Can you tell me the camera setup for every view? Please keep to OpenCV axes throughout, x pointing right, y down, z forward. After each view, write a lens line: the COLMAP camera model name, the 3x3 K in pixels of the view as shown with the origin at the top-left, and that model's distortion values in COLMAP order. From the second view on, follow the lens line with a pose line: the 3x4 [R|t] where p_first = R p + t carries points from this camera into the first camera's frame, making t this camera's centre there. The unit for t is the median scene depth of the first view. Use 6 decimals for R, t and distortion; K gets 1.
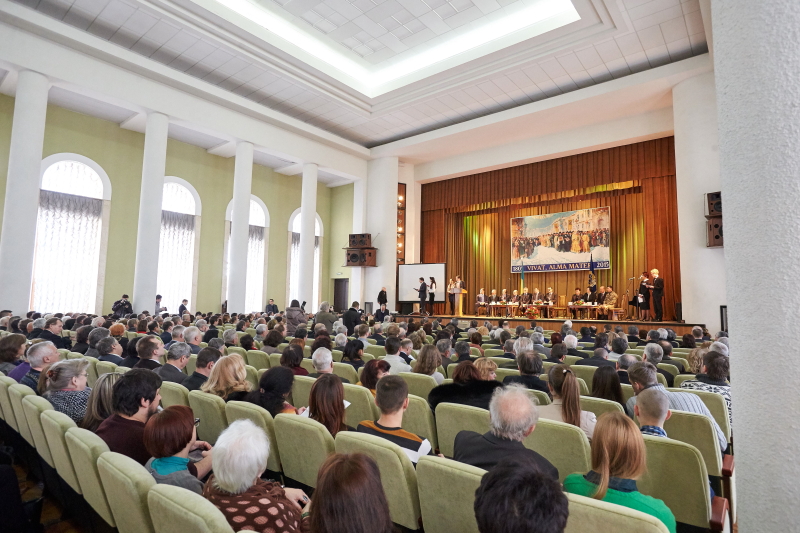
lens RADIAL K [[436.0, 0, 400.8], [0, 436.0, 266.6], [0, 0, 1]] dist [-0.001120, 0.000037]
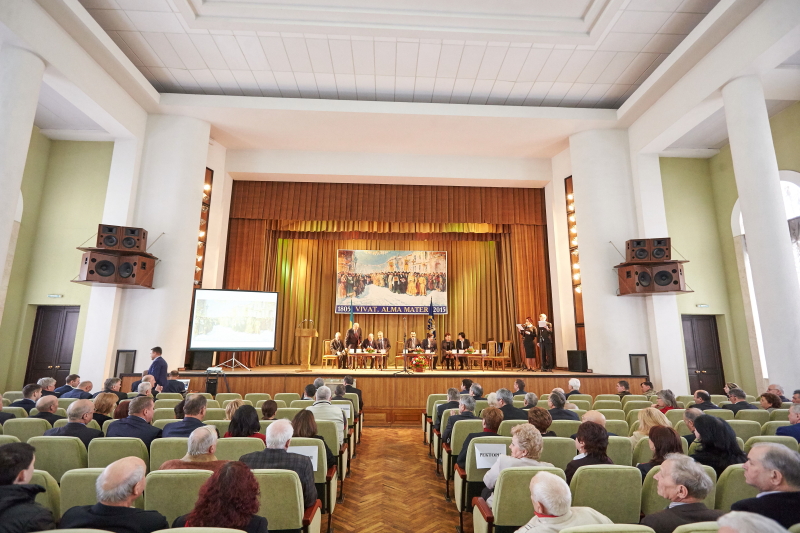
lens RADIAL K [[374.0, 0, 402.2], [0, 374.0, 288.6], [0, 0, 1]] dist [0.000420, 0.000024]
pose [[0.745860, 0.103782, 0.657968, -0.134921], [-0.053347, 0.993922, -0.096299, 0.030957], [-0.663963, 0.036725, 0.746863, 0.404795]]
